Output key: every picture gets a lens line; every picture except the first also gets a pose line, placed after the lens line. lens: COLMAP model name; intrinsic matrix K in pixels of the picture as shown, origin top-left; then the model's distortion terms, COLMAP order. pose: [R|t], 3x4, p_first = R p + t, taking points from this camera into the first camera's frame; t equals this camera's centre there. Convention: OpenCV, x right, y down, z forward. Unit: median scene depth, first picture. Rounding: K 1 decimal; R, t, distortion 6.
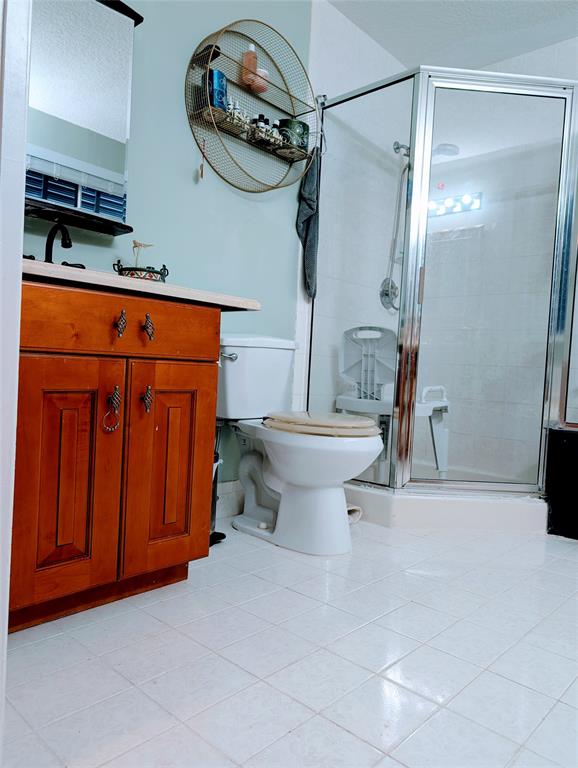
lens RADIAL K [[544.7, 0, 289.0], [0, 544.7, 384.0], [0, 0, 1]] dist [0.006003, -0.000826]
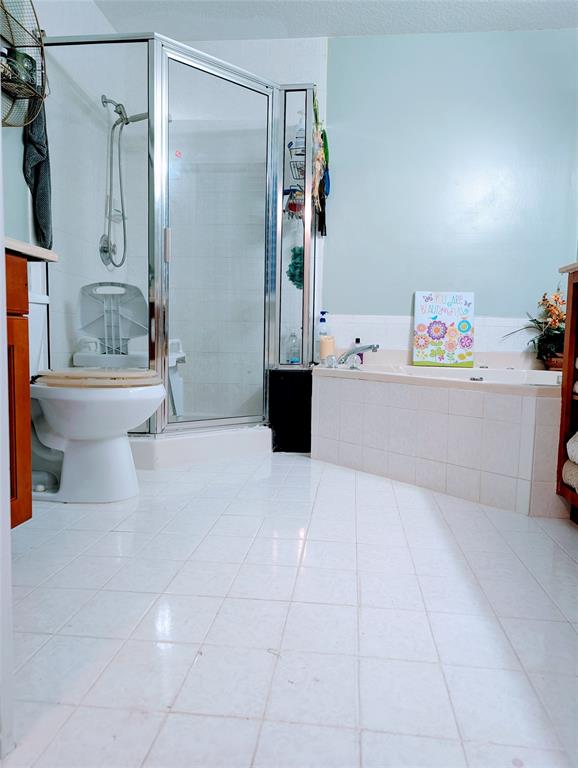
lens RADIAL K [[538.9, 0, 289.0], [0, 538.9, 384.0], [0, 0, 1]] dist [-0.002597, -0.002204]
pose [[0.806792, -0.085768, 0.584577, -0.190133], [0.041897, 0.995222, 0.088194, 0.008357], [-0.589348, -0.046662, 0.806531, -0.016300]]
